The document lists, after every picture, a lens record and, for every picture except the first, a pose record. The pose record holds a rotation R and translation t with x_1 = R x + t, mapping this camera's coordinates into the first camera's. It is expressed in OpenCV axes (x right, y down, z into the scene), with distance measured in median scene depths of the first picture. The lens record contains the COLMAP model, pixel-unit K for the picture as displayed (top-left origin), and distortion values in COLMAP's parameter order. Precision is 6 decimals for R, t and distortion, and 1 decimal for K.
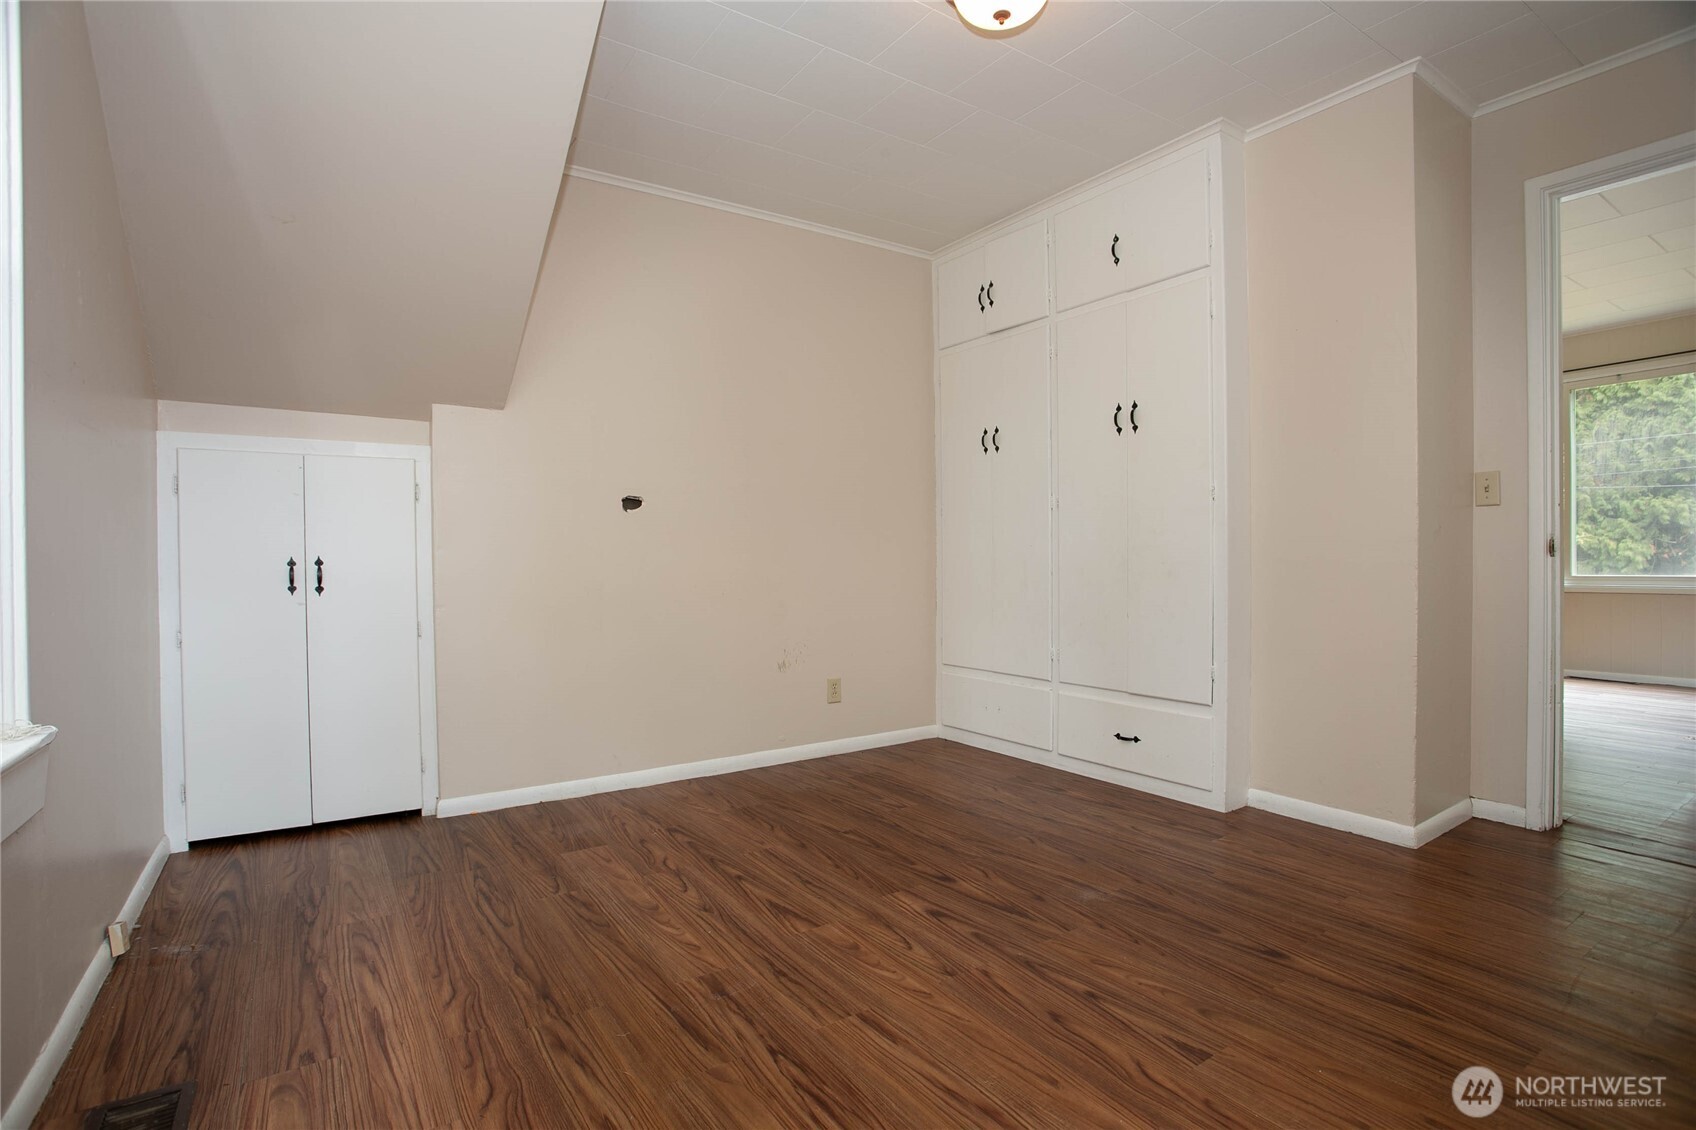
lens RADIAL K [[825.7, 0, 836.6], [0, 825.7, 560.1], [0, 0, 1]] dist [-0.066234, 0.024726]
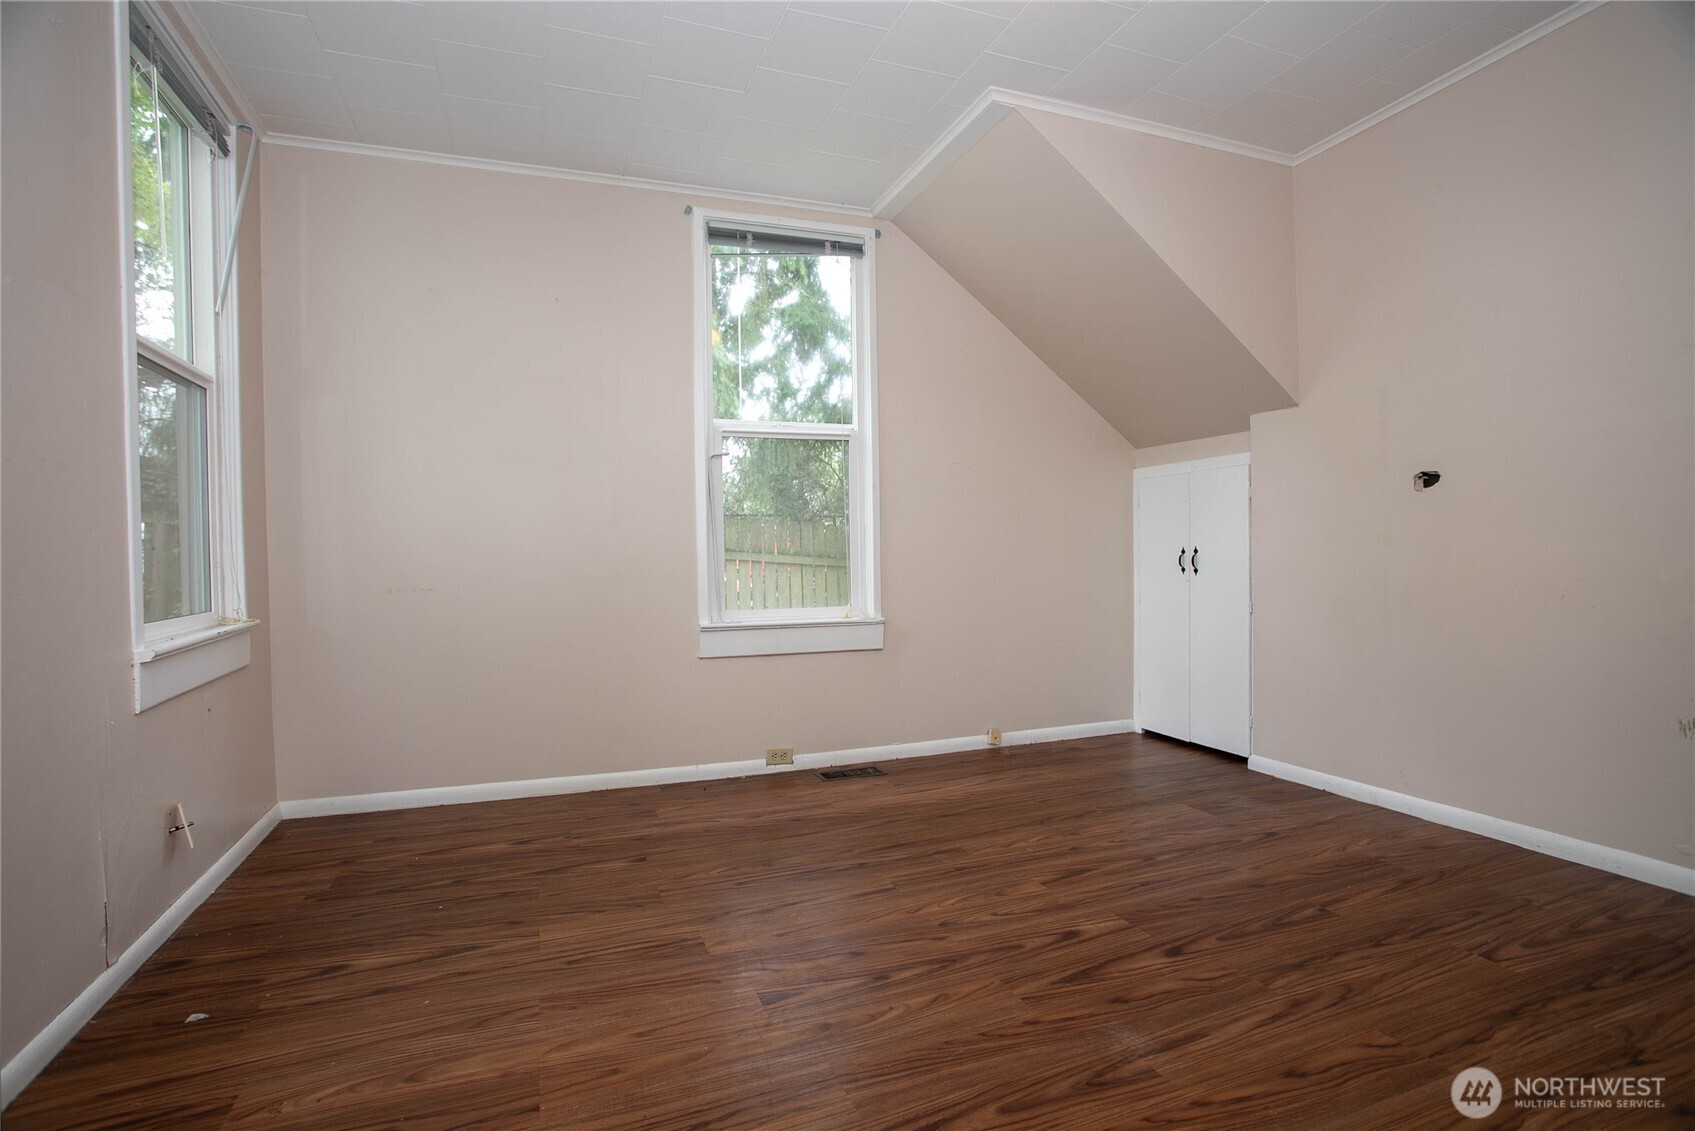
lens RADIAL K [[825.3, 0, 844.2], [0, 825.3, 568.5], [0, 0, 1]] dist [-0.066234, 0.024726]
pose [[-0.234313, 0.024032, -0.971864, 1.017297], [0.018565, 0.999623, 0.020243, -0.008536], [0.971984, -0.013300, -0.234671, 0.919271]]
